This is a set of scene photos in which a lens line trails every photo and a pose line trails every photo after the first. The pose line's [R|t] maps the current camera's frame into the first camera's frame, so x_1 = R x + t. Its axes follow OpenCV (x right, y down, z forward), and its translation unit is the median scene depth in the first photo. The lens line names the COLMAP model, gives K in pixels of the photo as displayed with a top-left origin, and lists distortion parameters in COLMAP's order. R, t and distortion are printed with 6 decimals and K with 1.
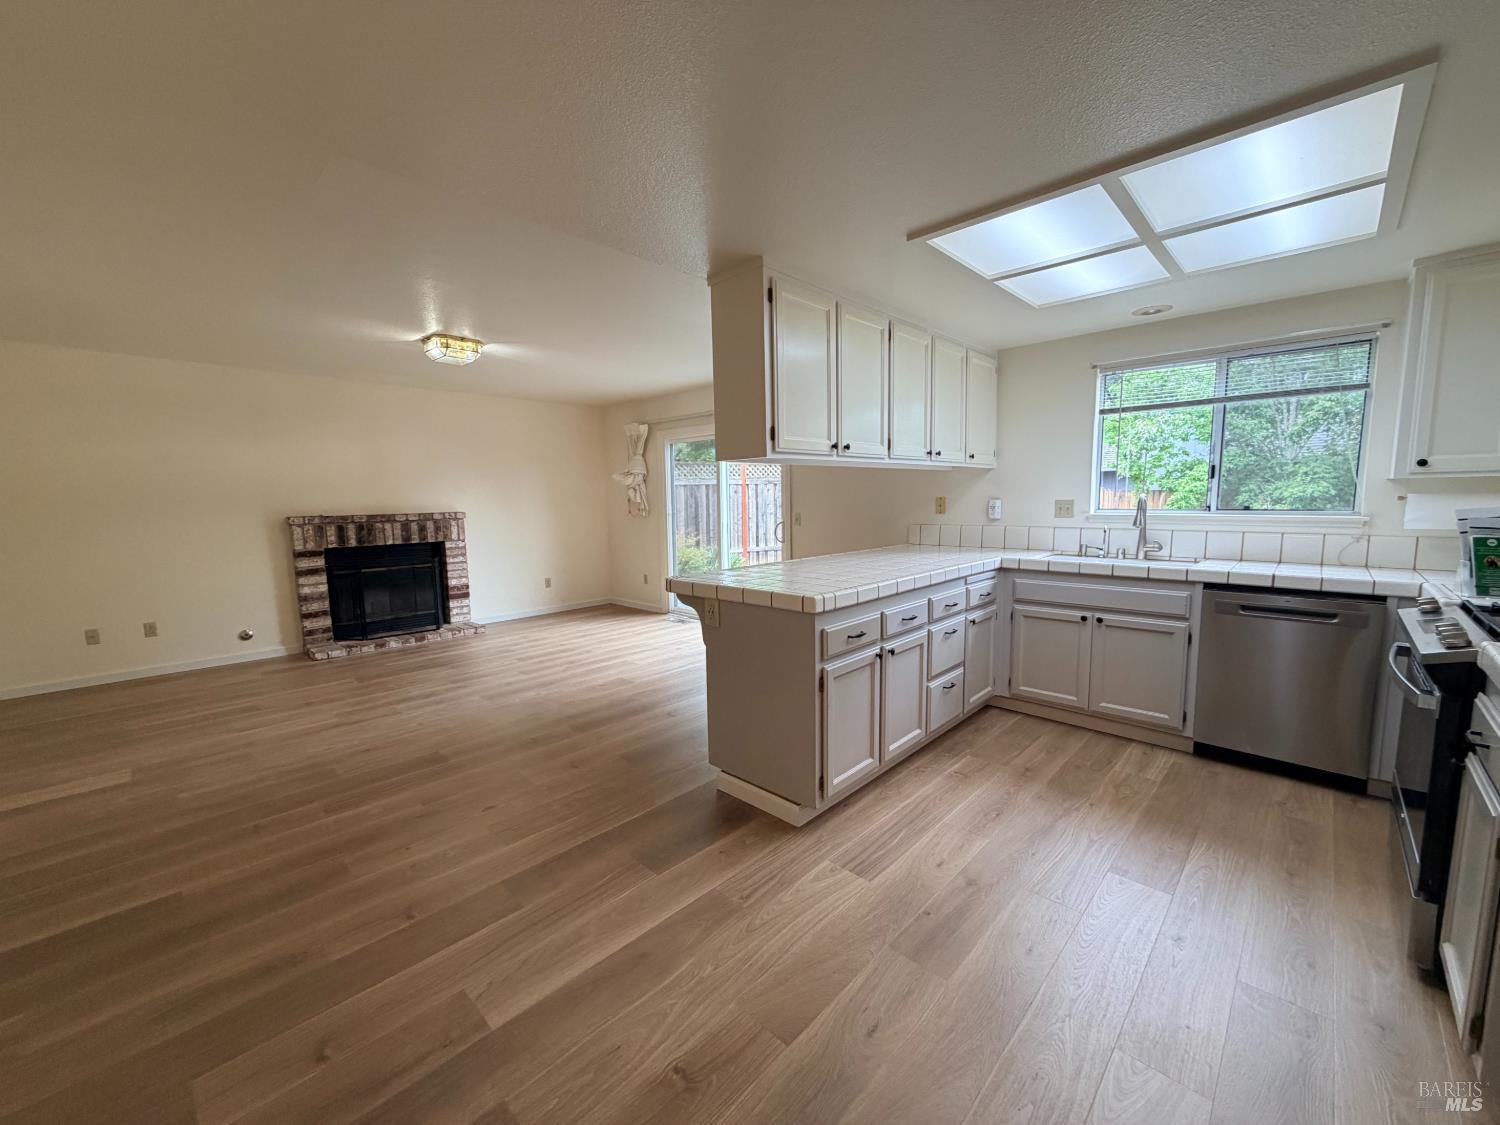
lens RADIAL K [[603.2, 0, 750.0], [0, 603.2, 562.5], [0, 0, 1]] dist [0.006530, -0.000510]
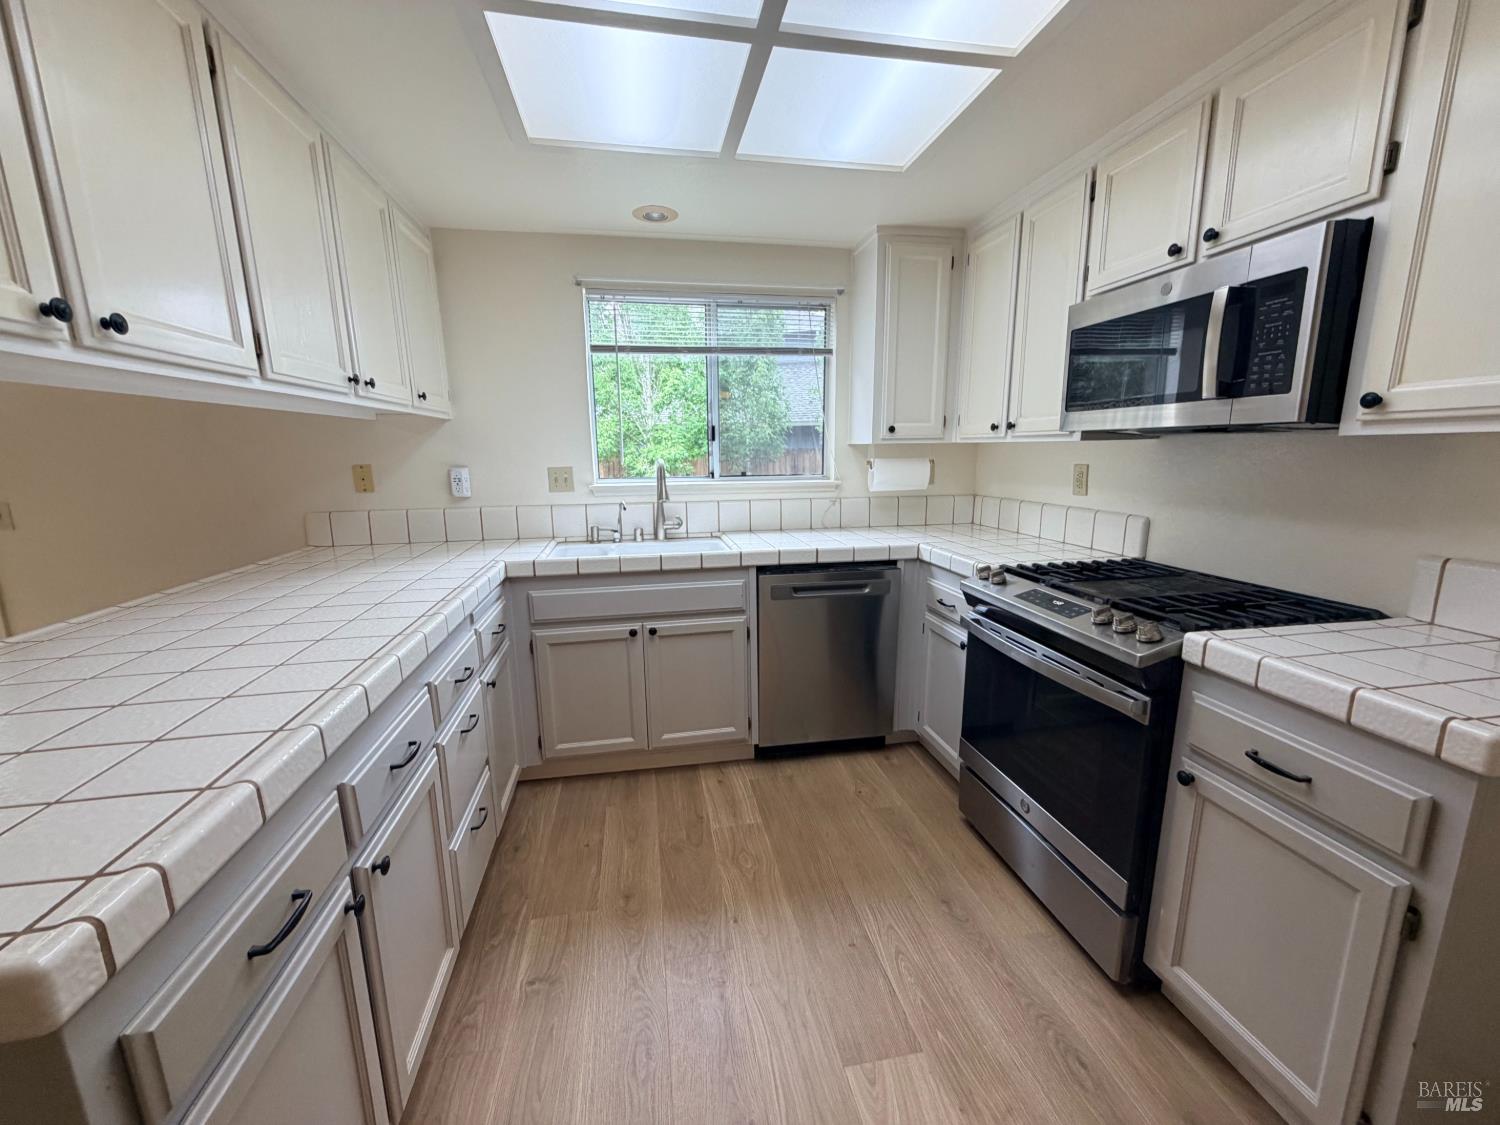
lens RADIAL K [[596.9, 0, 750.0], [0, 596.9, 562.5], [0, 0, 1]] dist [-0.001114, -0.000409]
pose [[0.584194, -0.144799, 0.798593, 0.074996], [0.092346, 0.989425, 0.111846, -0.058739], [-0.806344, 0.008407, 0.591388, 0.466048]]
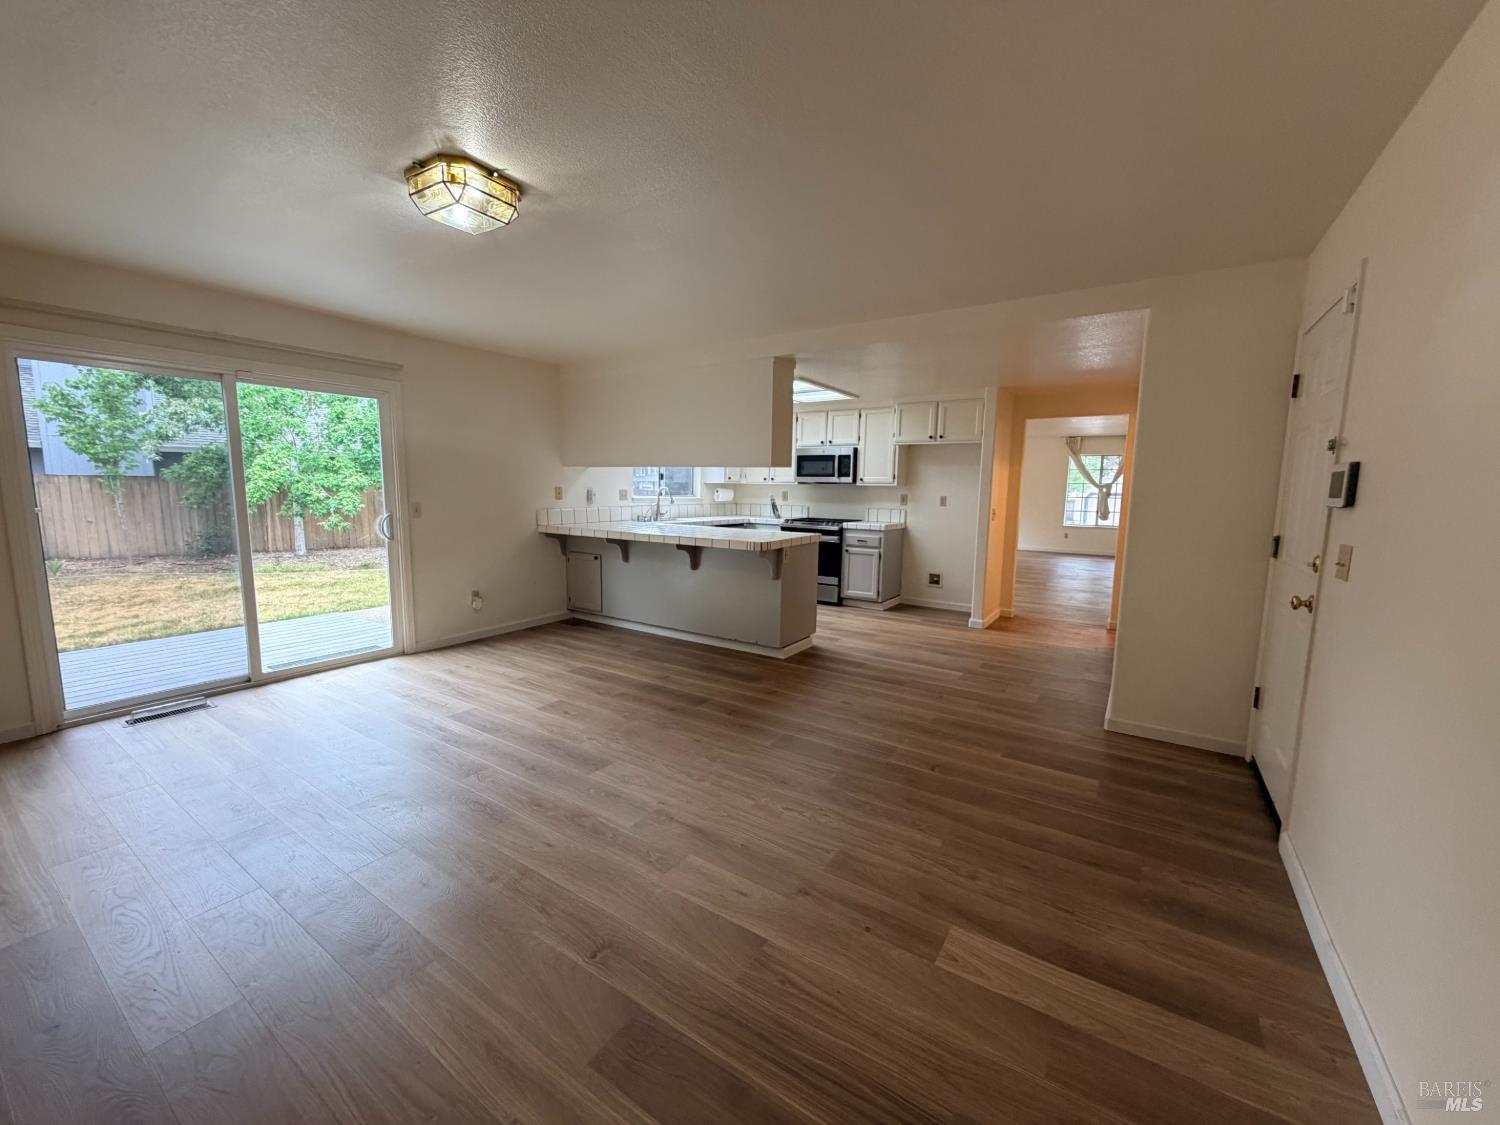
lens RADIAL K [[596.9, 0, 750.0], [0, 596.9, 562.5], [0, 0, 1]] dist [-0.001114, -0.000409]
pose [[-0.188138, -0.112991, 0.975621, -1.409889], [0.095924, 0.986497, 0.132748, -0.108559], [-0.977447, 0.118561, -0.174759, 1.161182]]
